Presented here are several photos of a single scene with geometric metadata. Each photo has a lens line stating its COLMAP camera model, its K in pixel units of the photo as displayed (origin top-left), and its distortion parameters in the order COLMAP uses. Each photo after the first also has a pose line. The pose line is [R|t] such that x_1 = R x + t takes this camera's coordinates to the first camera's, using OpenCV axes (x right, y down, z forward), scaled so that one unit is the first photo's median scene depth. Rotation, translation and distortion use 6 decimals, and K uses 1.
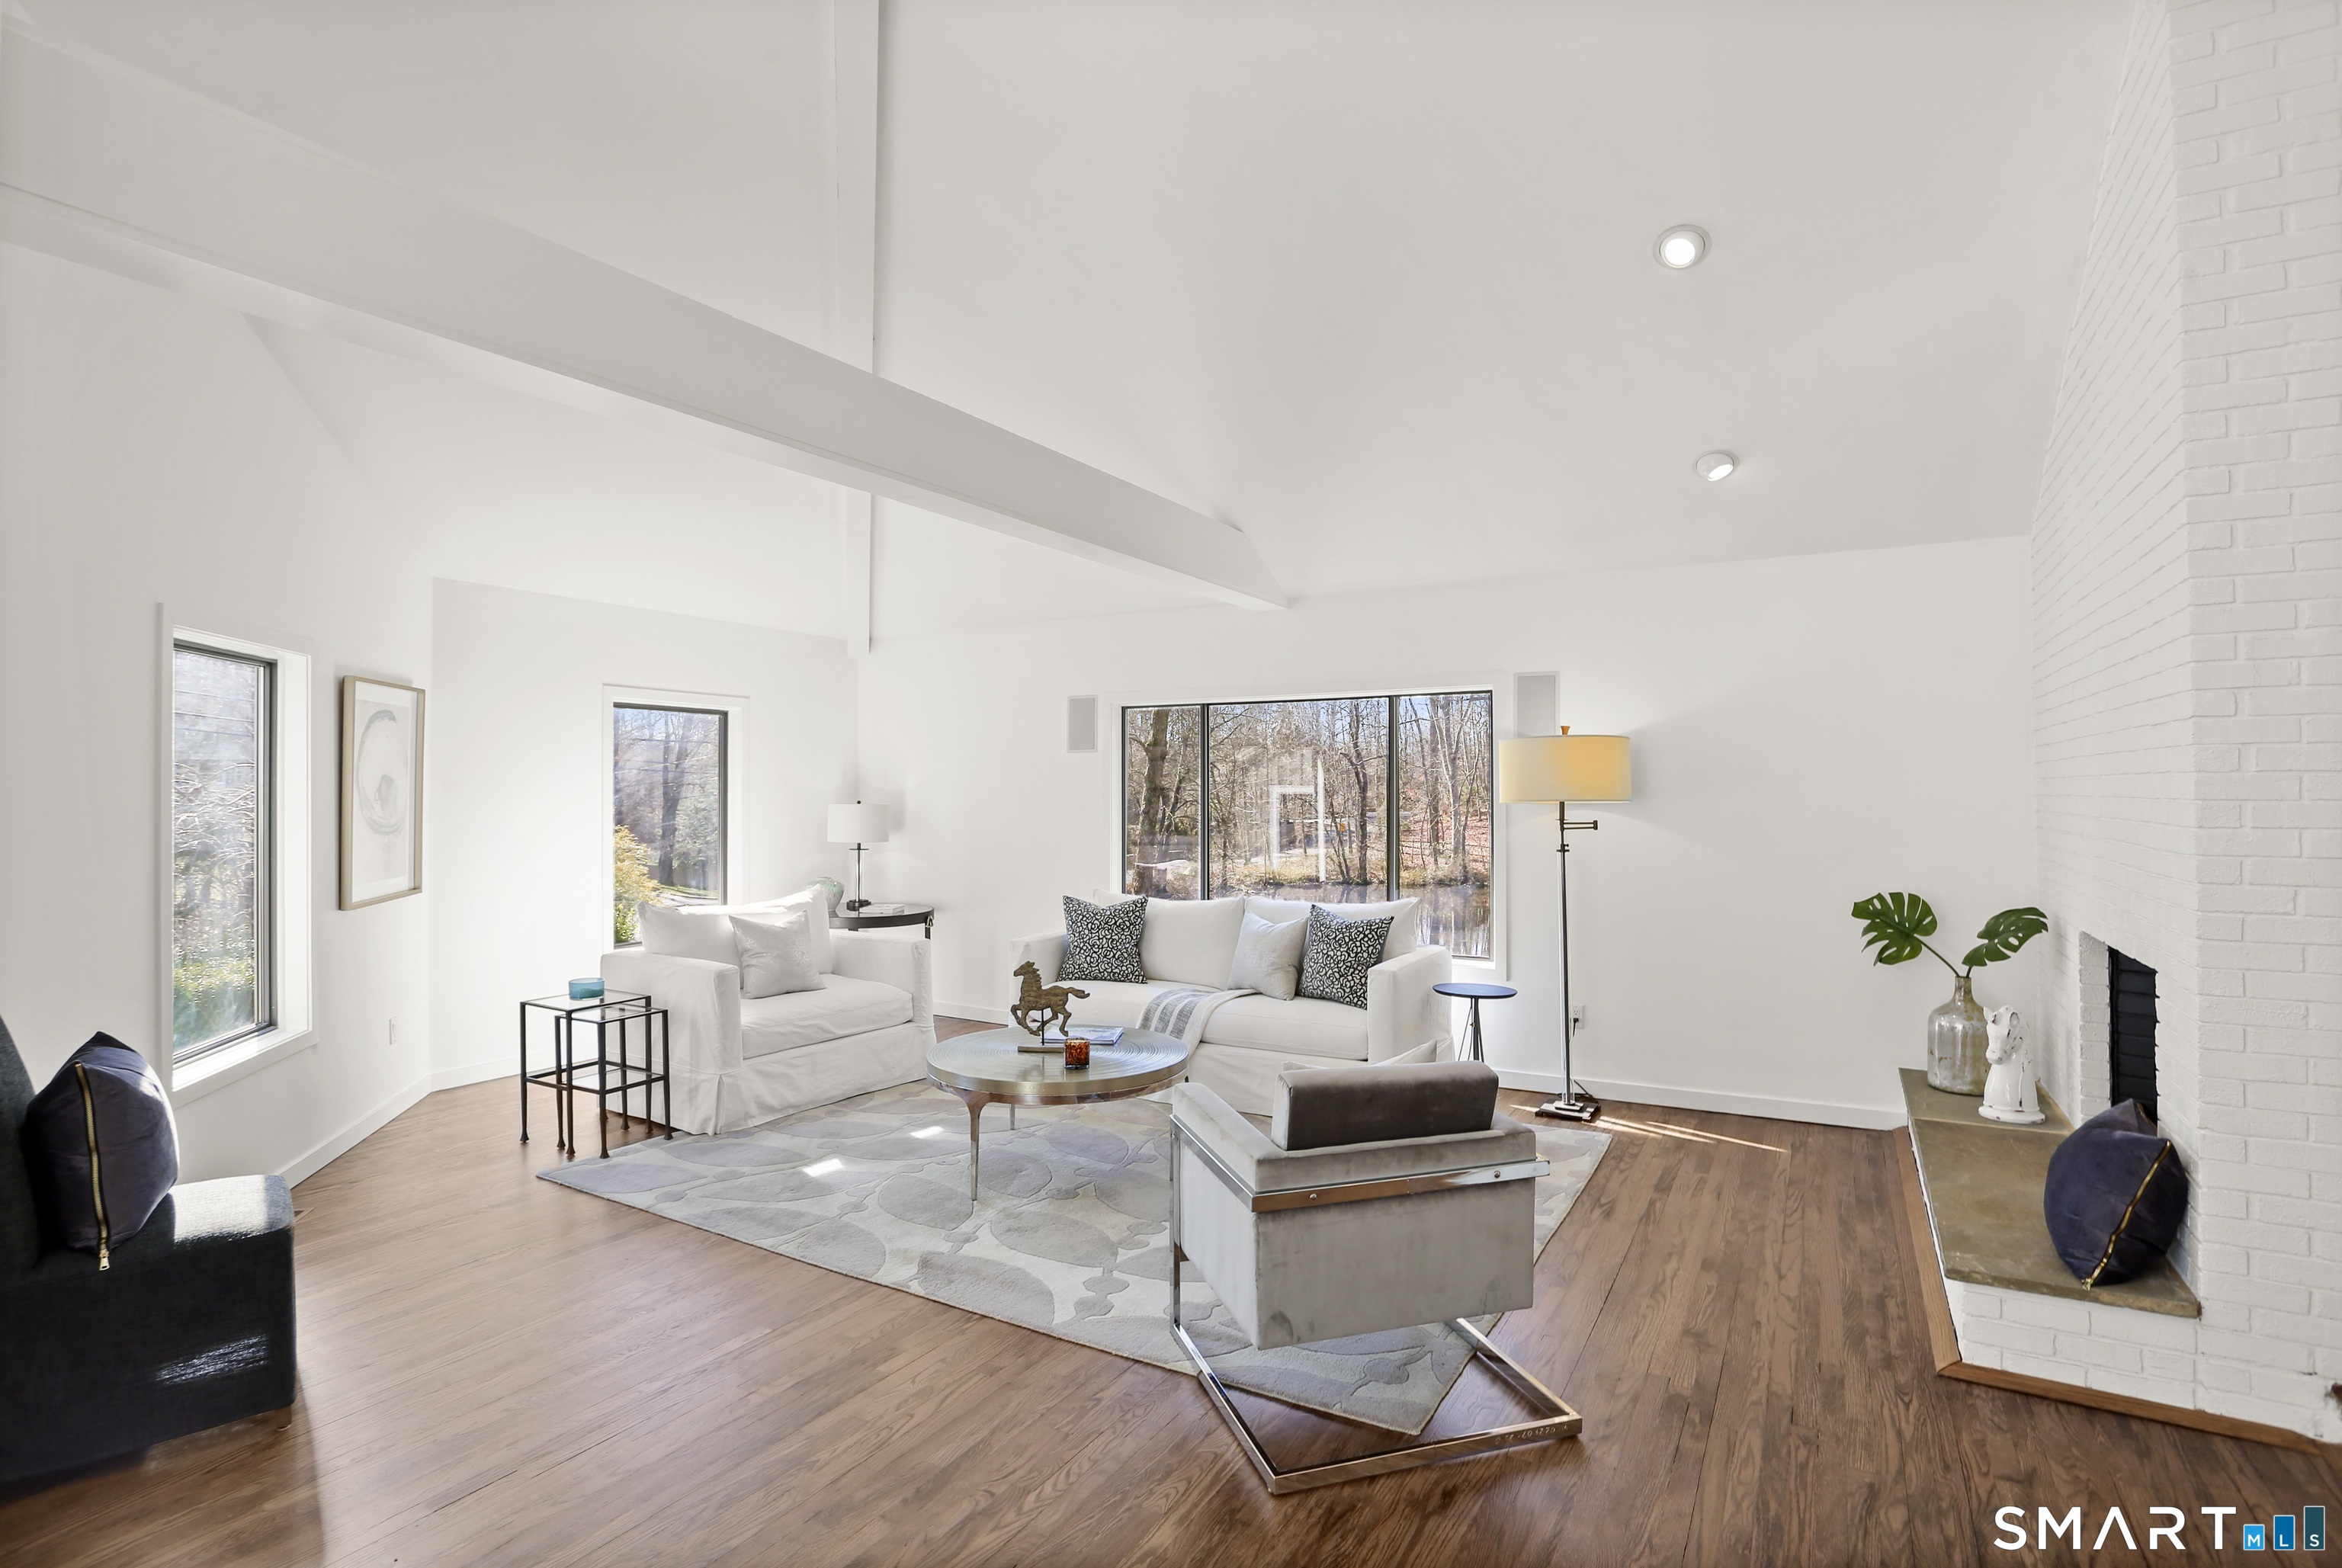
lens RADIAL K [[1150.6, 0, 1179.5], [0, 1150.6, 774.2], [0, 0, 1]] dist [-0.075643, 0.013989]
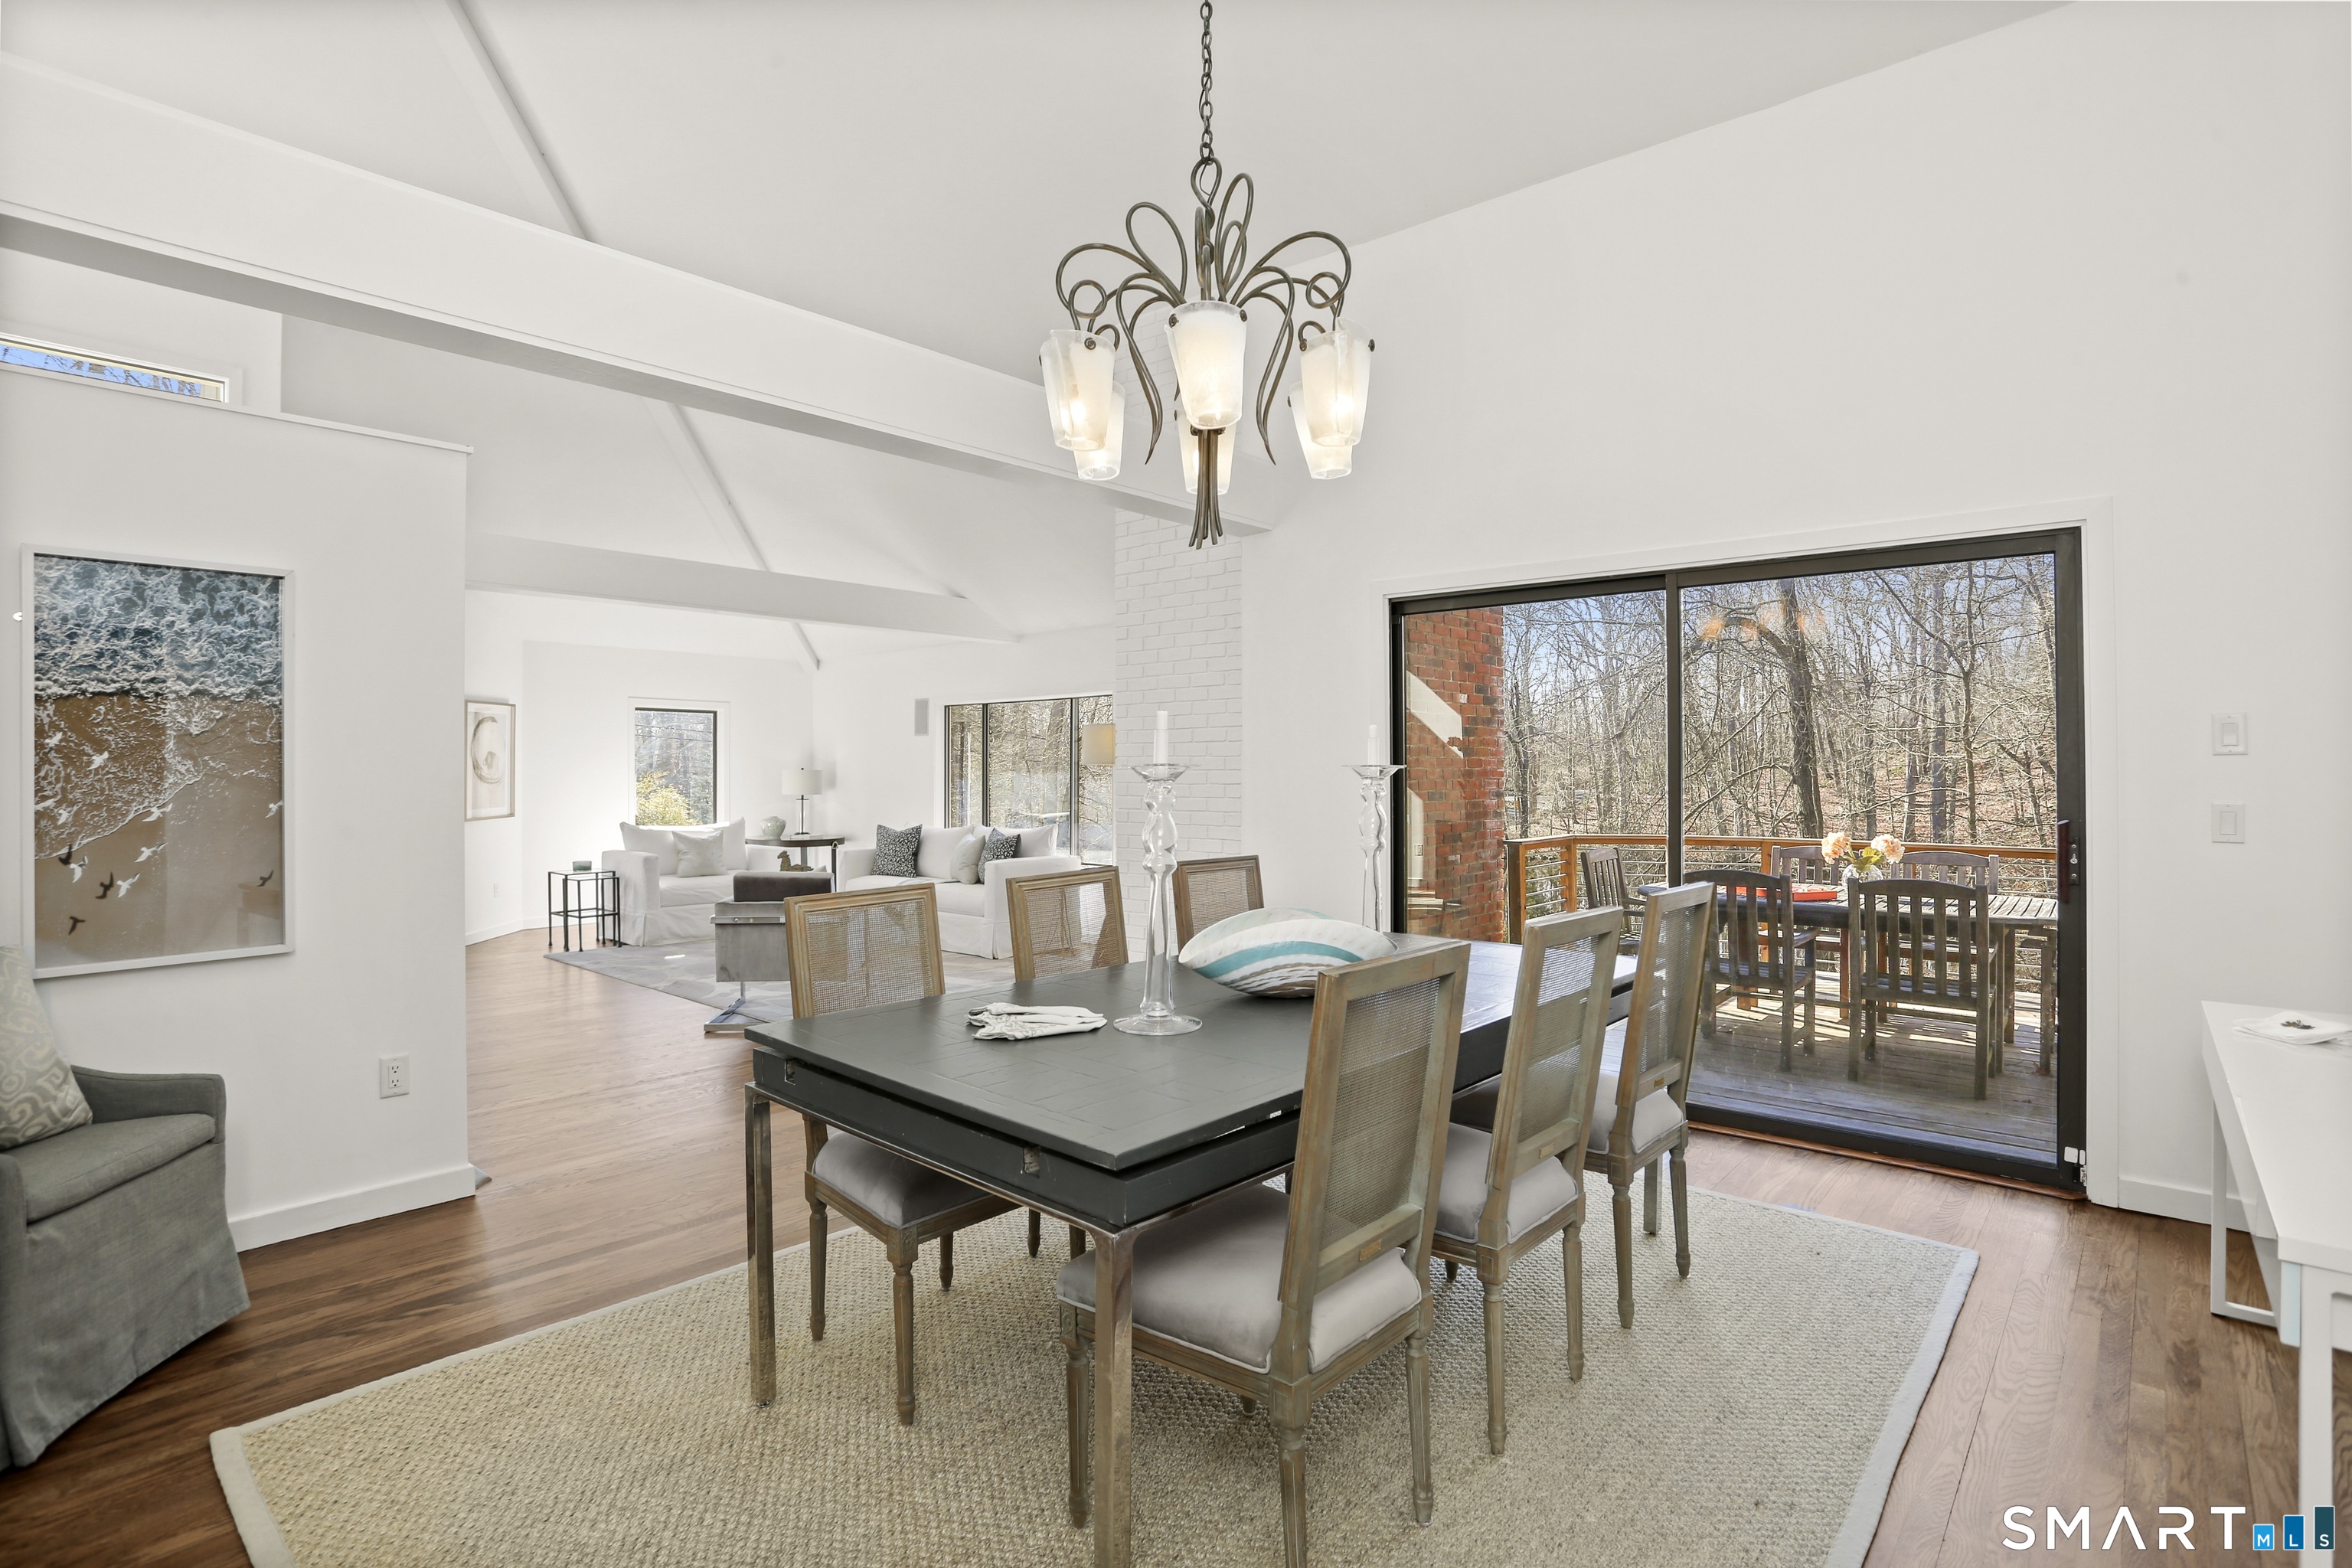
lens RADIAL K [[1155.5, 0, 1184.5], [0, 1155.5, 774.2], [0, 0, 1]] dist [-0.075643, 0.013989]
pose [[0.982110, 0.000091, -0.188307, 0.635133], [0.003624, 0.999806, 0.019382, 0.004773], [0.188272, -0.019718, 0.981919, -0.512175]]
